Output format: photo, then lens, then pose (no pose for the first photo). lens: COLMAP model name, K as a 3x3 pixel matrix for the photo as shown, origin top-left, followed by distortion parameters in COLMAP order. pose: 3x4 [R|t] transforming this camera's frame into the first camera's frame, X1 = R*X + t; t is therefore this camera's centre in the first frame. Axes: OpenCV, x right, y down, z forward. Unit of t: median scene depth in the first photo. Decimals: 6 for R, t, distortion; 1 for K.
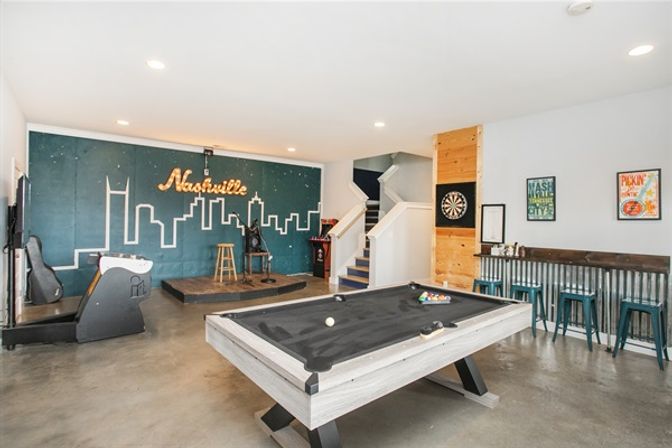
lens RADIAL K [[342.6, 0, 325.3], [0, 342.6, 213.9], [0, 0, 1]] dist [-0.038129, -0.000209]
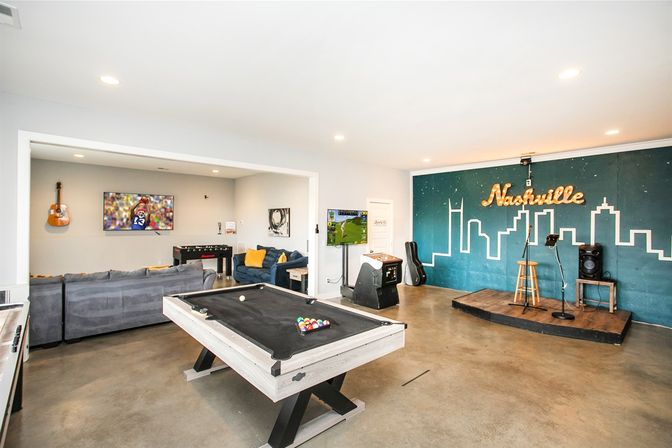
lens RADIAL K [[322.7, 0, 331.1], [0, 322.7, 222.1], [0, 0, 1]] dist [-0.001534, 0.000312]
pose [[0.065660, -0.011400, -0.997777, 0.643152], [0.007637, 0.999911, -0.010921, -0.012994], [0.997813, -0.006903, 0.065741, 0.534340]]
